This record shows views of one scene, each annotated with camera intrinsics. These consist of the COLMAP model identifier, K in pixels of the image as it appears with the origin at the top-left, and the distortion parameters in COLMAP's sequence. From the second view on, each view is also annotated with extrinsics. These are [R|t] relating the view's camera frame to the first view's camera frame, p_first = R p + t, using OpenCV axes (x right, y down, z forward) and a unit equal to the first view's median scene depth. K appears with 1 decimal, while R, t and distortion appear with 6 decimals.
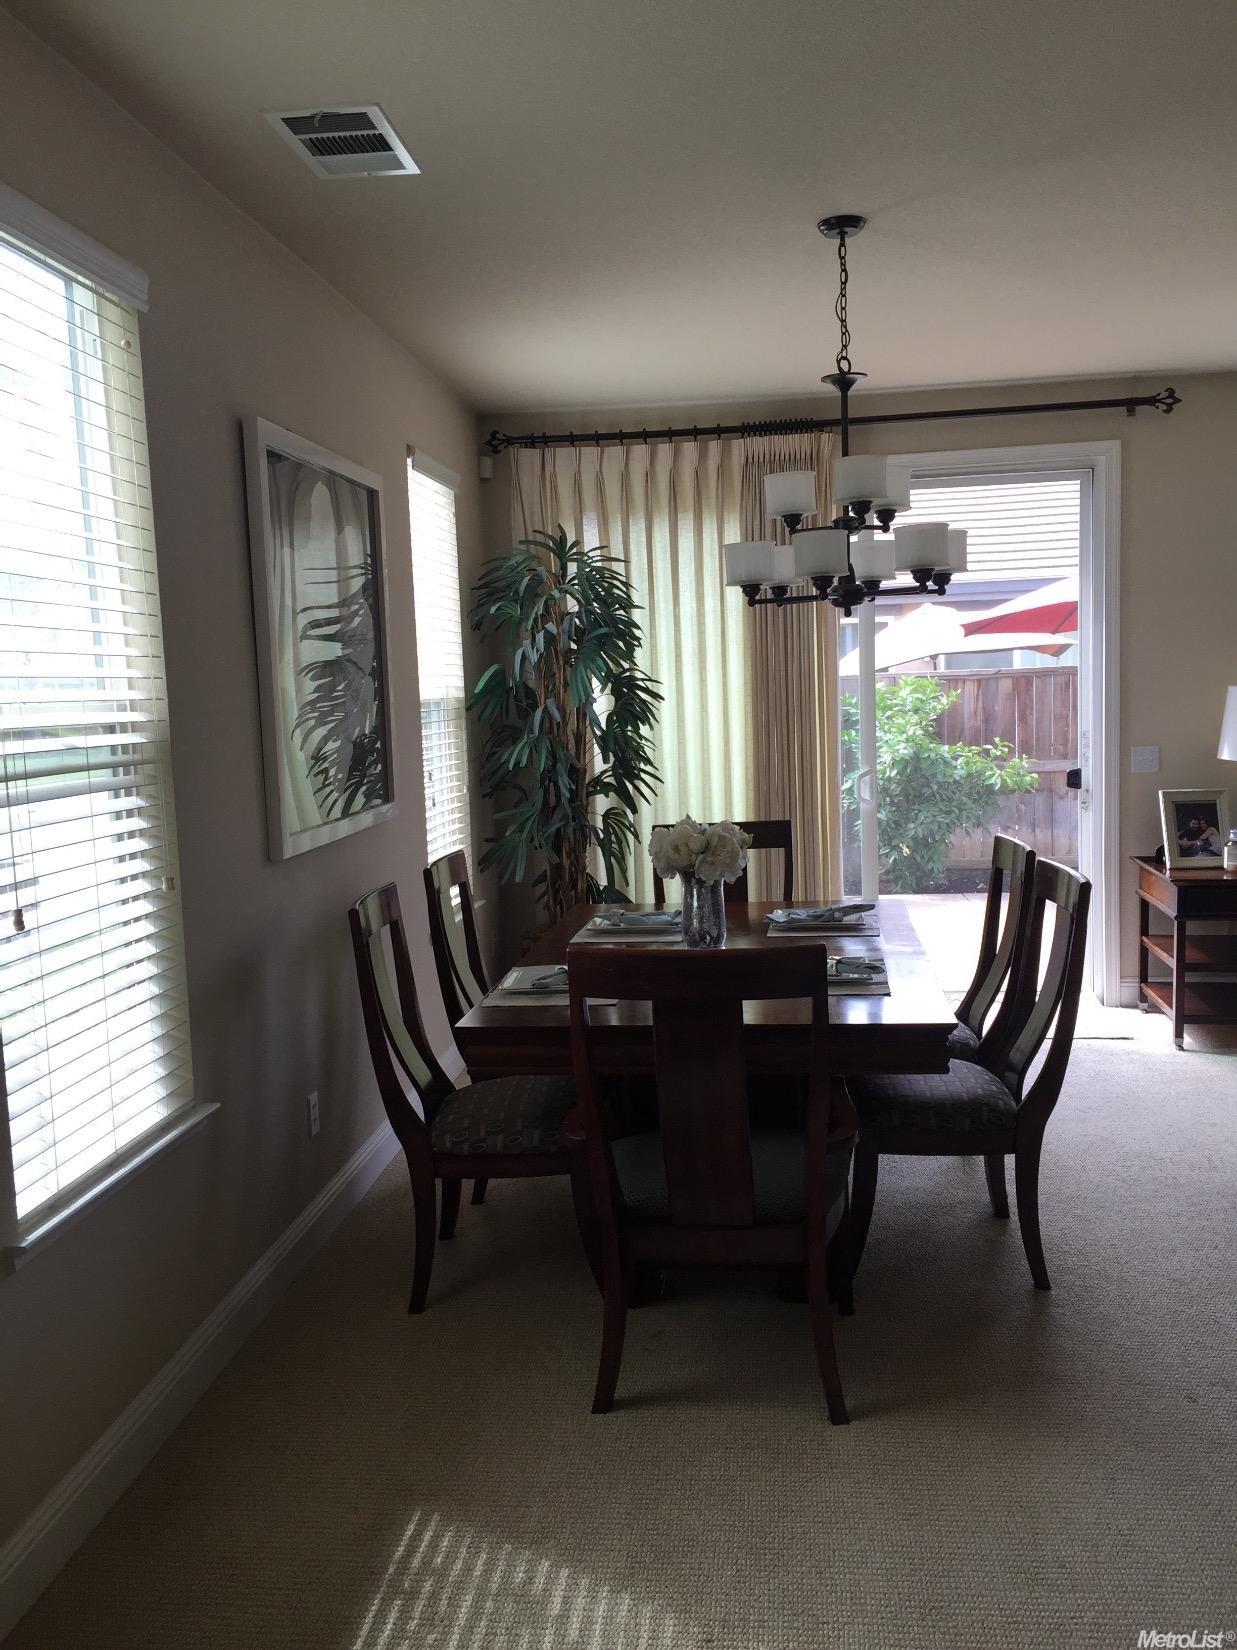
lens RADIAL K [[1404.9, 0, 618.5], [0, 1404.9, 825.0], [0, 0, 1]] dist [0.059512, 0.002277]
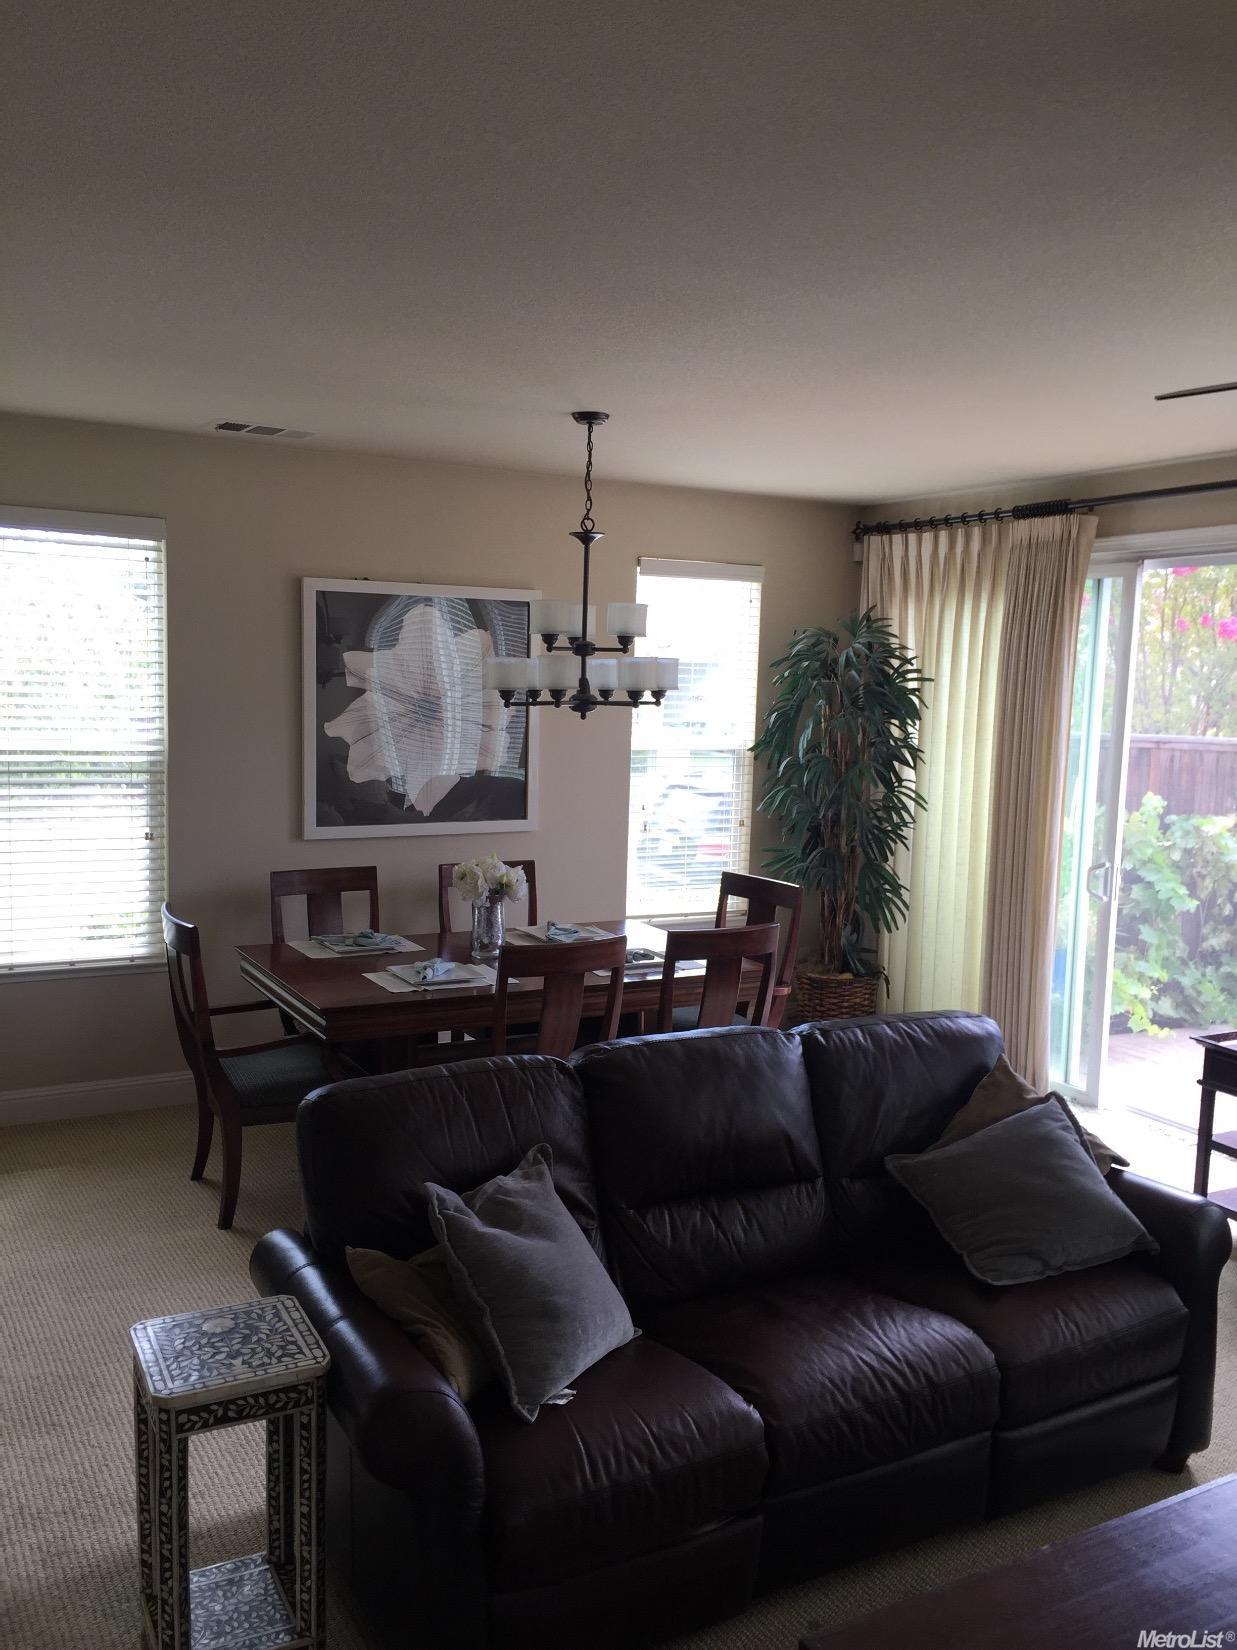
lens RADIAL K [[1373.5, 0, 618.5], [0, 1373.5, 825.0], [0, 0, 1]] dist [0.085033, 0.003407]
pose [[0.599466, 0.140456, -0.787980, 1.081071], [-0.131131, 0.988415, 0.076423, -0.141205], [0.789585, 0.057515, 0.610939, 0.253338]]
